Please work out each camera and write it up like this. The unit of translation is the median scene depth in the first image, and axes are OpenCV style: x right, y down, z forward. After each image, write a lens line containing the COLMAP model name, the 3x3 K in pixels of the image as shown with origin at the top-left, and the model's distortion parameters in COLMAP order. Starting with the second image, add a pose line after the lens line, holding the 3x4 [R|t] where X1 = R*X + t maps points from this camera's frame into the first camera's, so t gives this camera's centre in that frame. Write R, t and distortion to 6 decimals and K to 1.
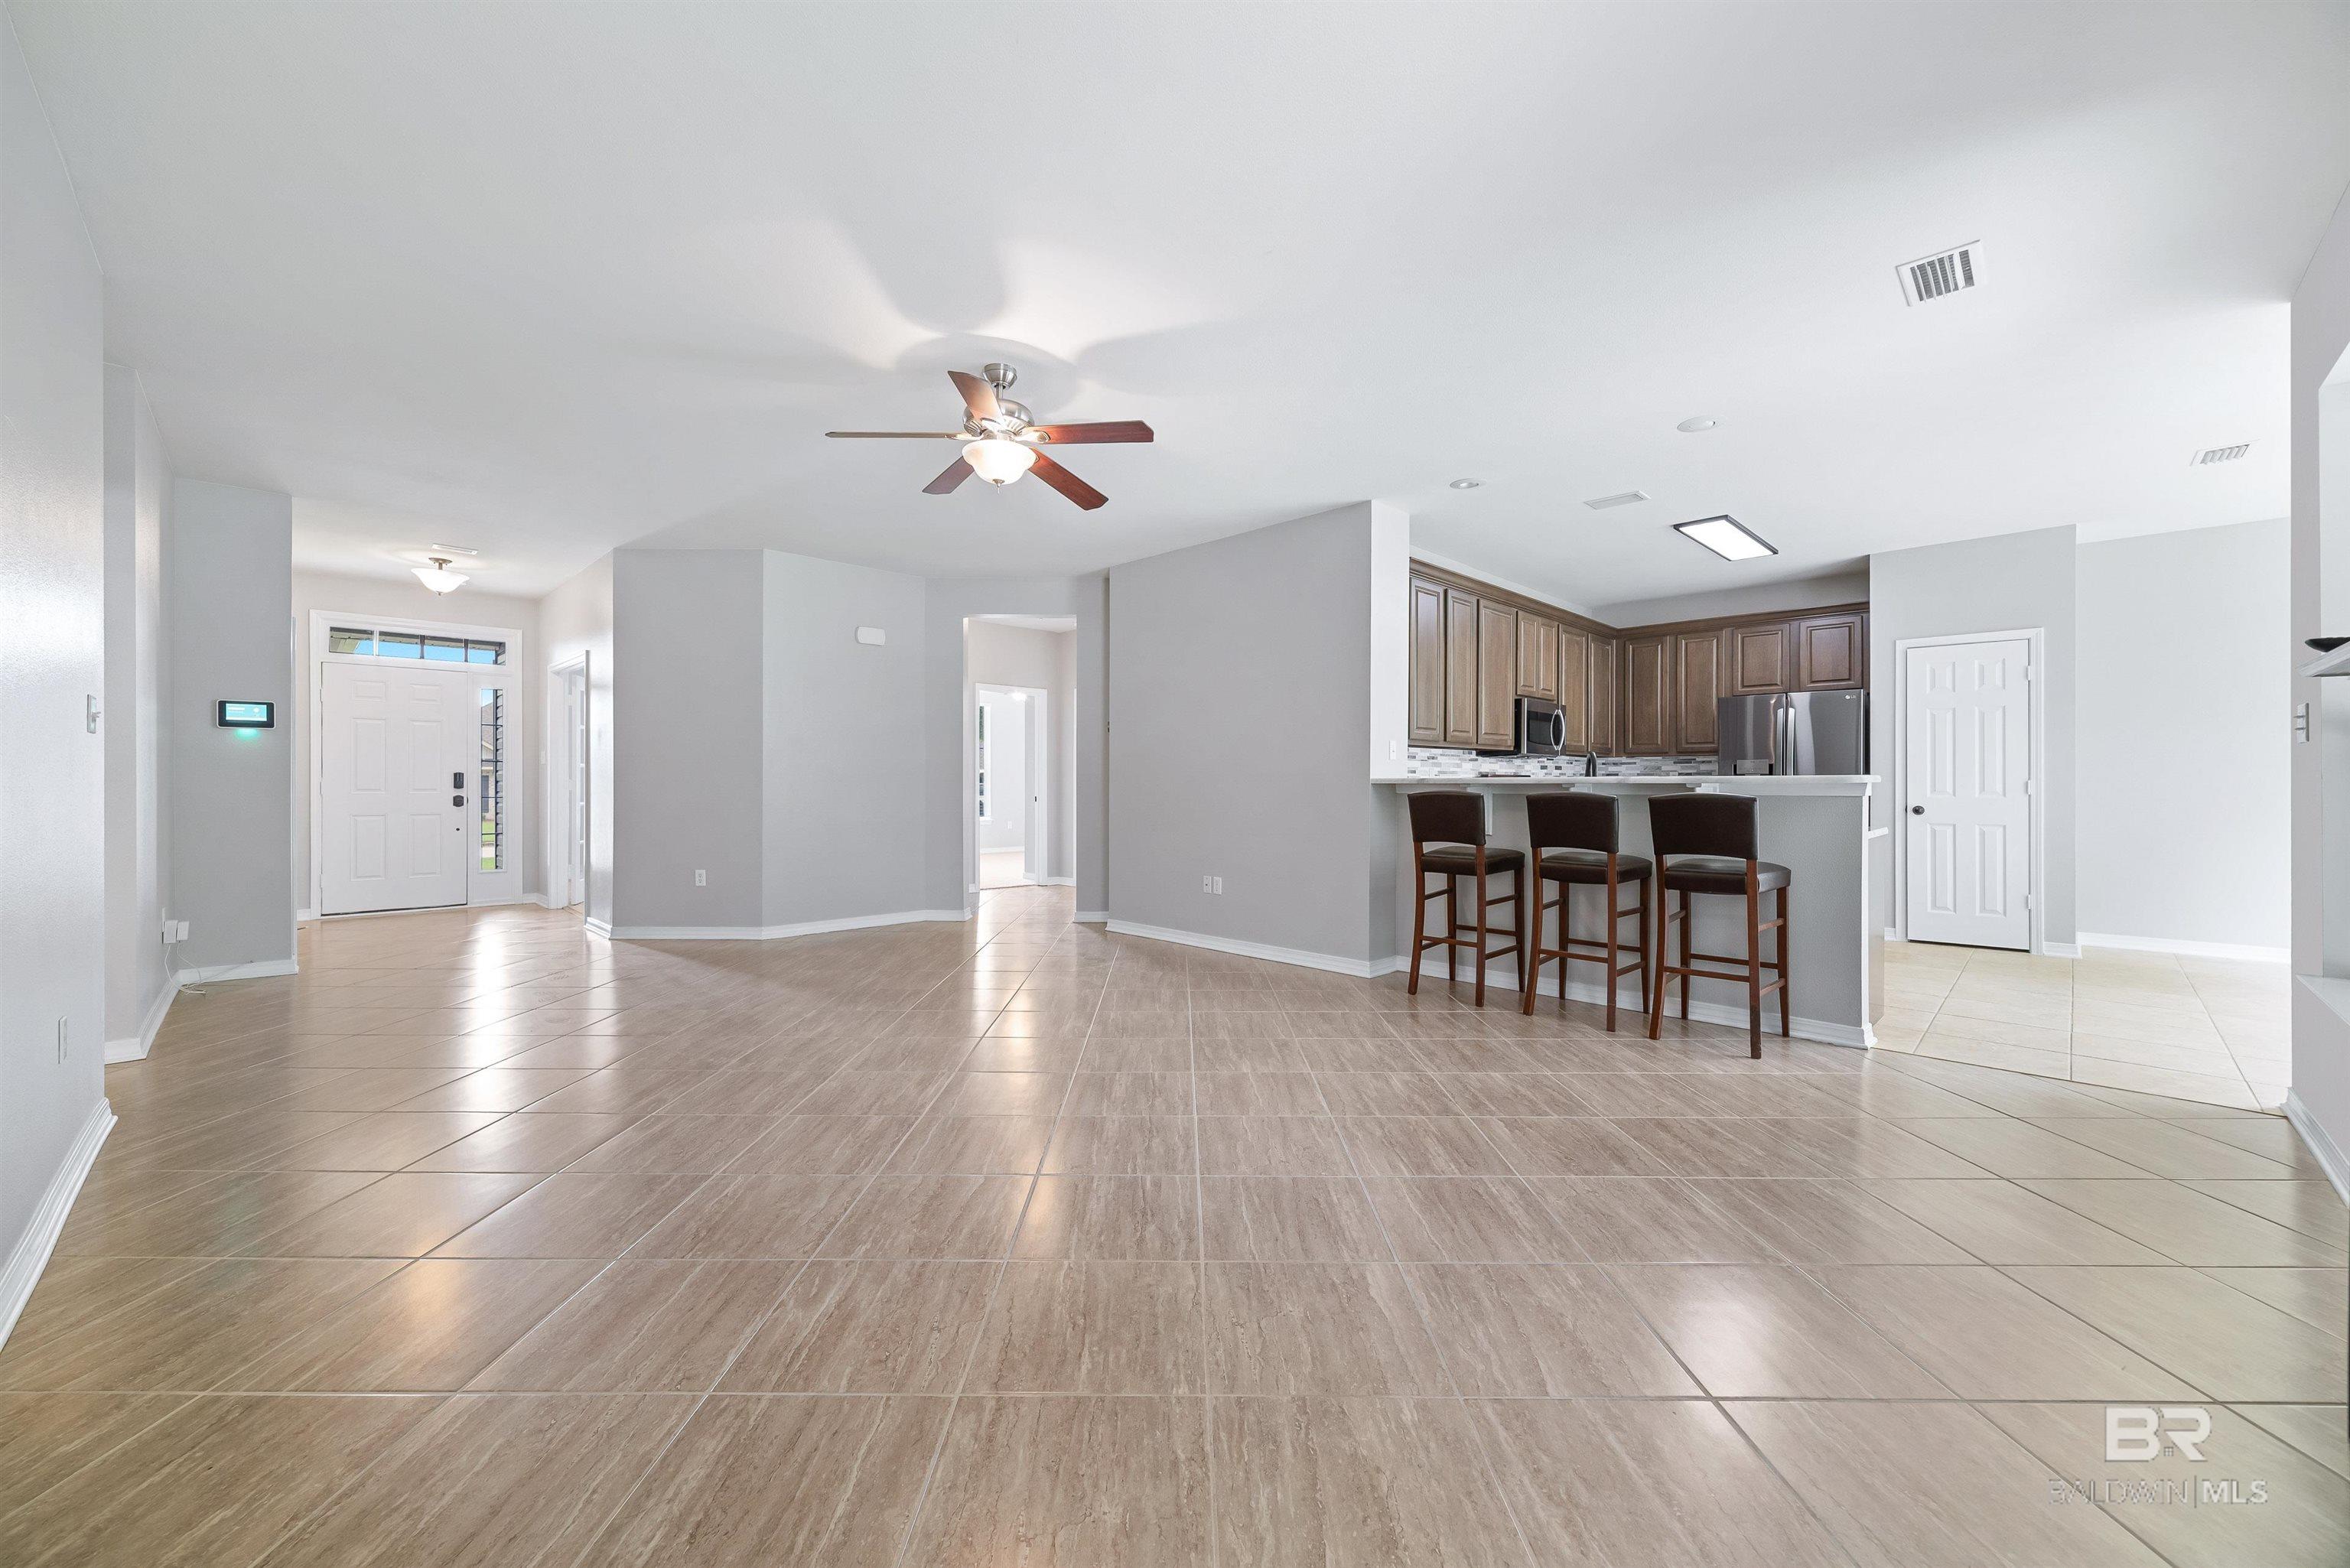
lens RADIAL K [[896.8, 0, 1183.7], [0, 896.8, 785.4], [0, 0, 1]] dist [0.001907, 0.000489]
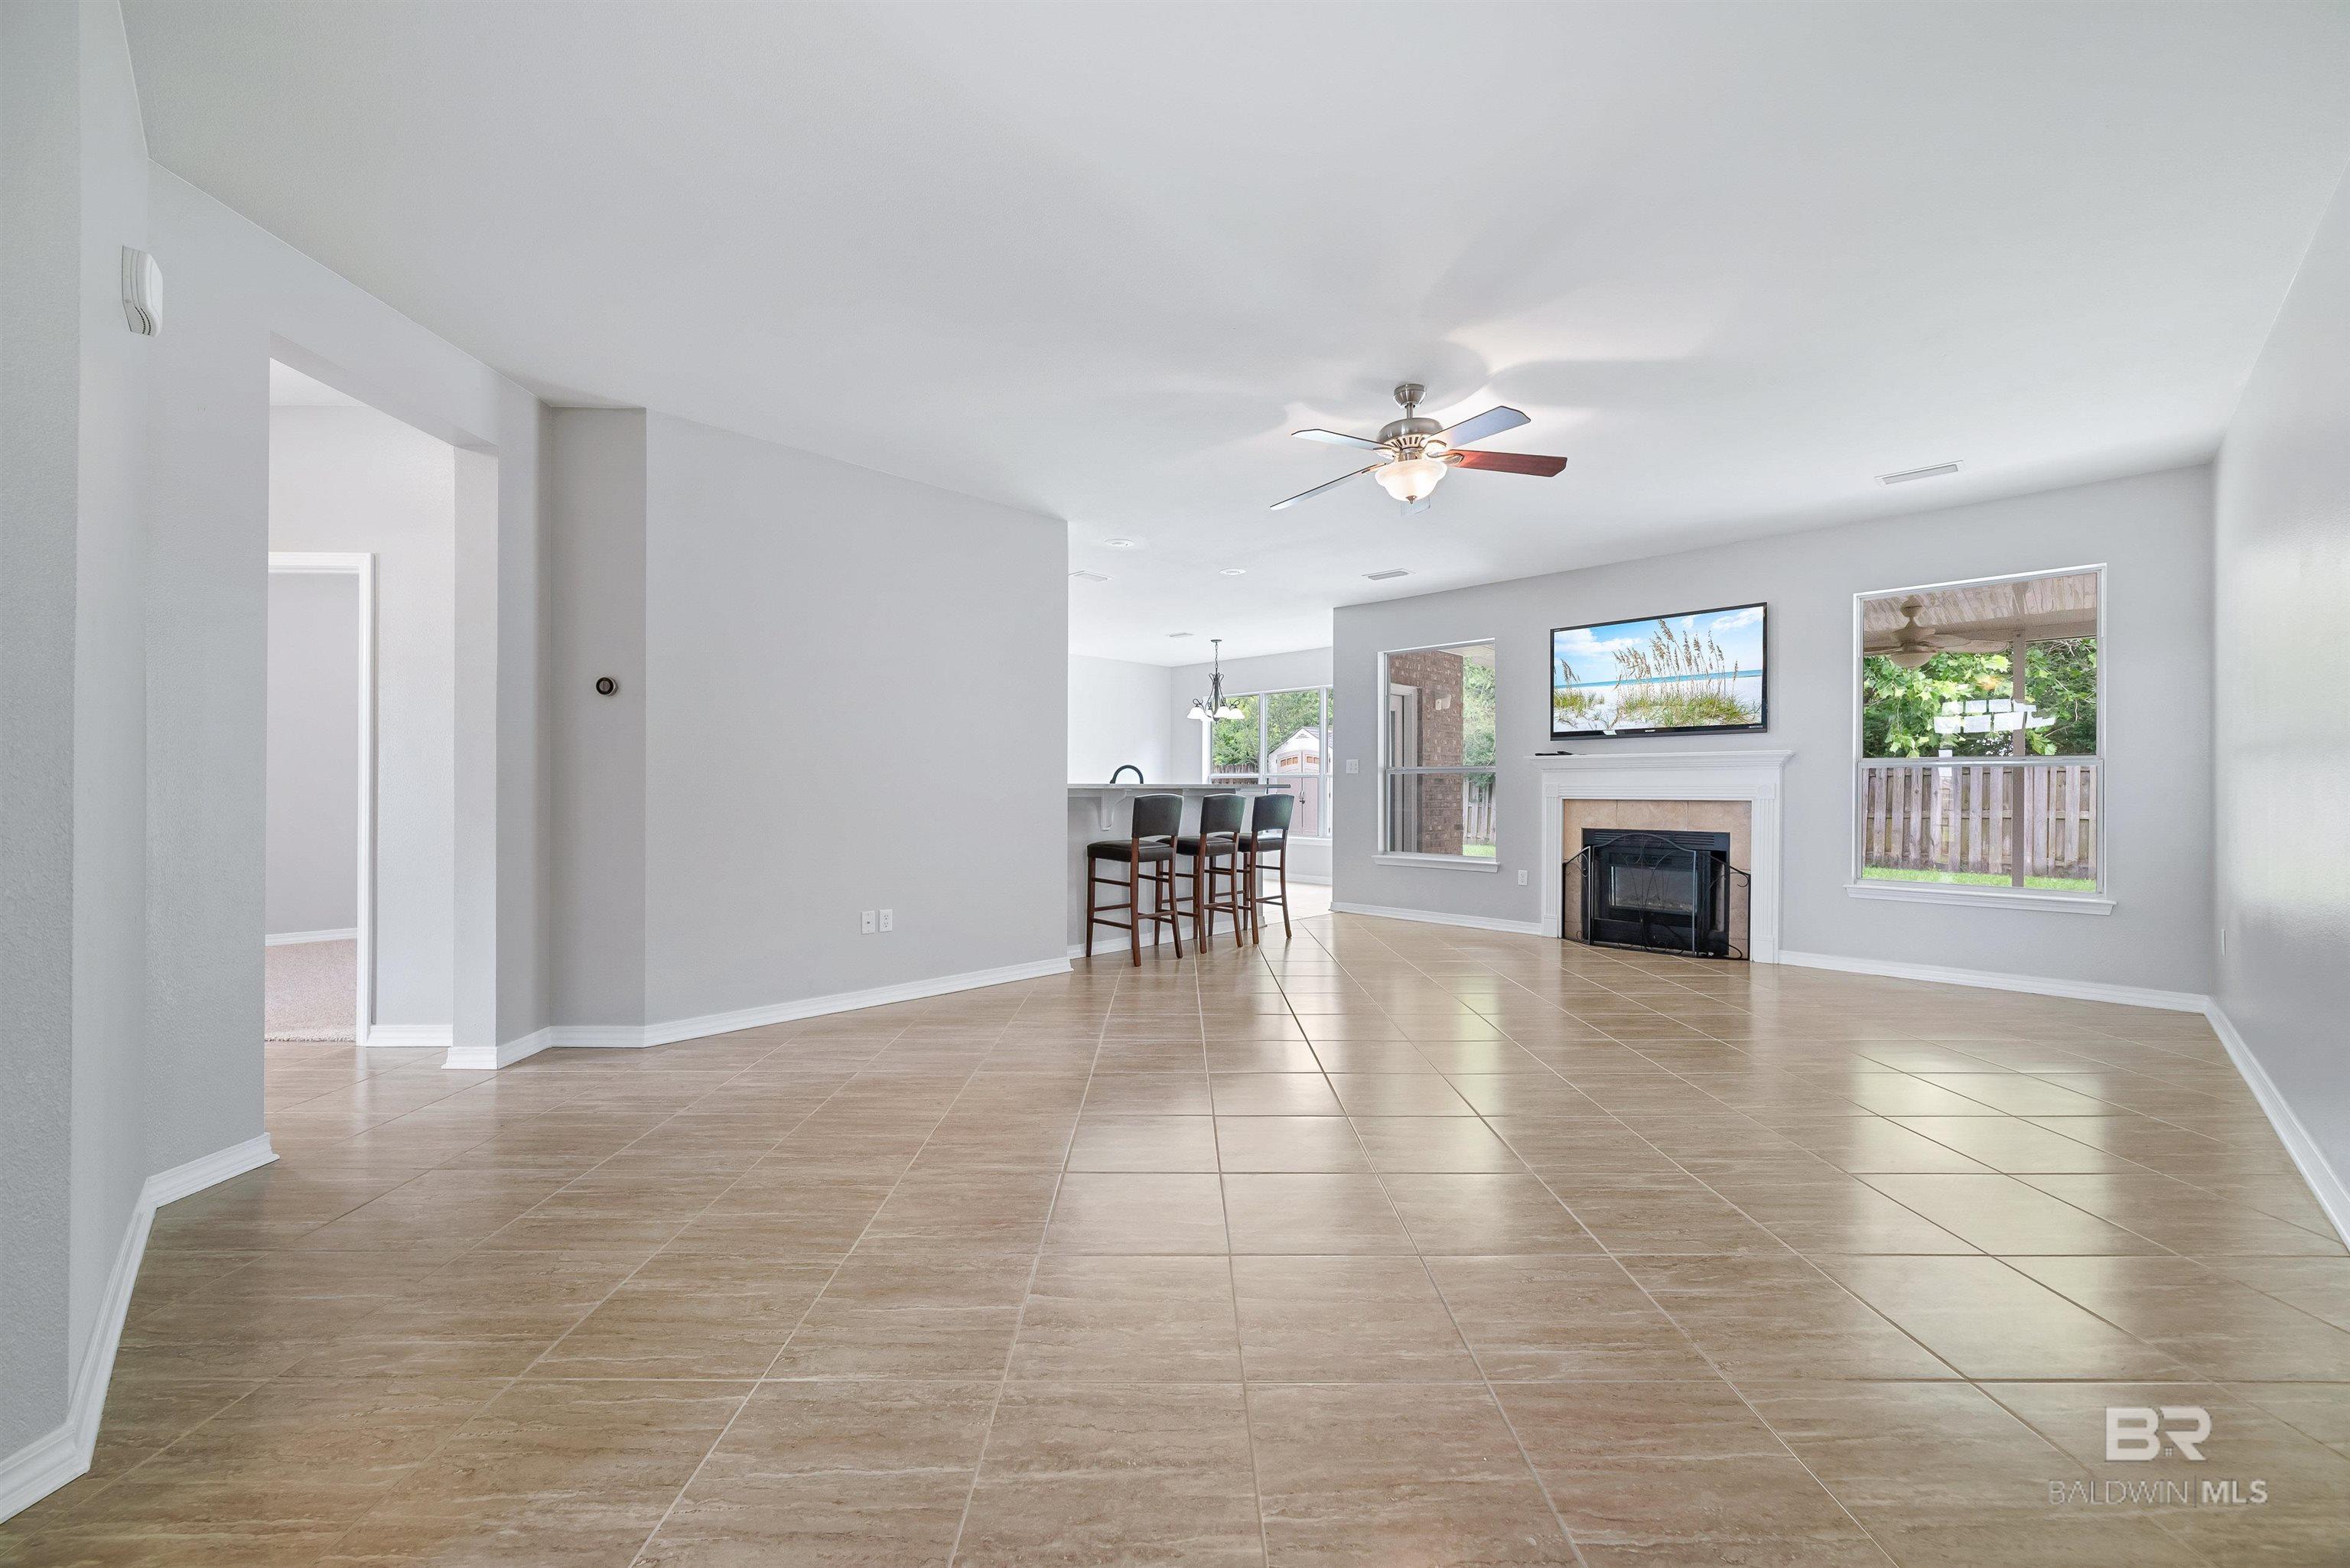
lens RADIAL K [[904.0, 0, 1175.0], [0, 904.0, 789.9], [0, 0, 1]] dist [-0.000346, 0.000185]
pose [[0.007554, -0.004734, 0.999960, -0.723986], [-0.002937, 0.999984, 0.004756, -0.003235], [-0.999967, -0.002973, 0.007540, 0.738325]]
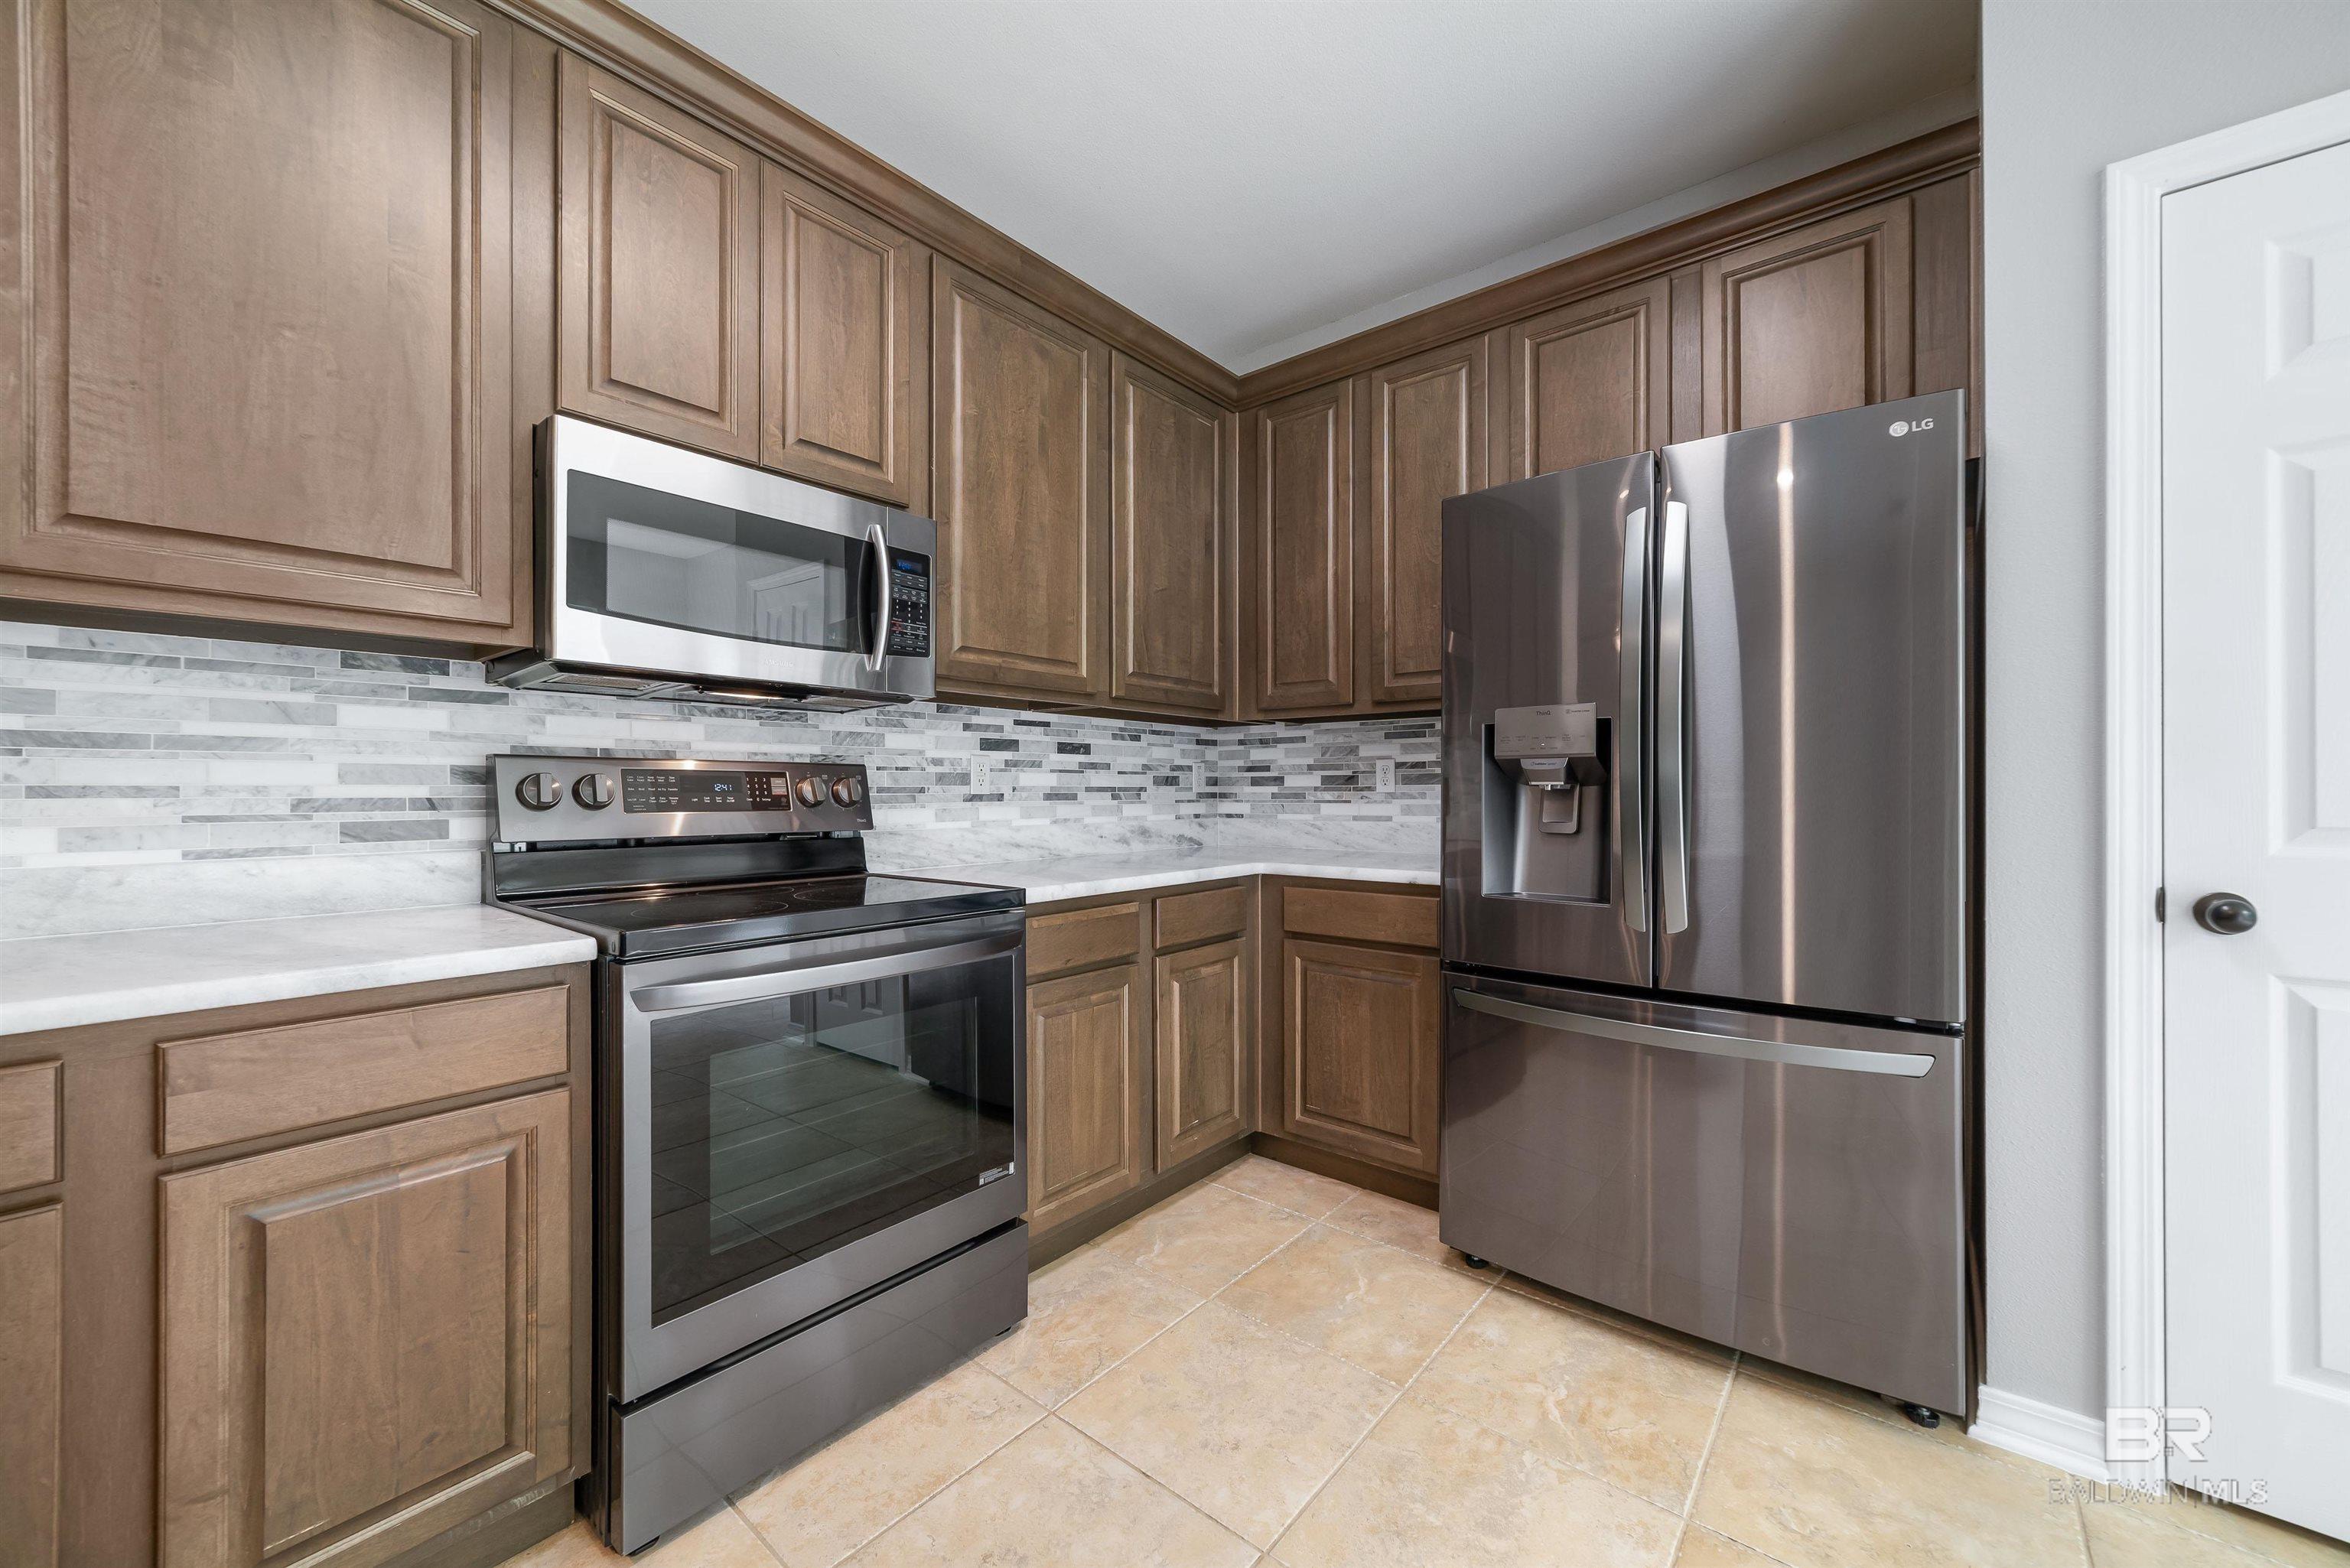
lens RADIAL K [[904.0, 0, 1175.0], [0, 904.0, 789.9], [0, 0, 1]] dist [-0.000346, 0.000185]
pose [[0.996642, -0.001617, 0.081870, 0.556726], [0.001752, 0.999997, -0.001580, -0.002368], [-0.081867, 0.001719, 0.996642, 0.817798]]
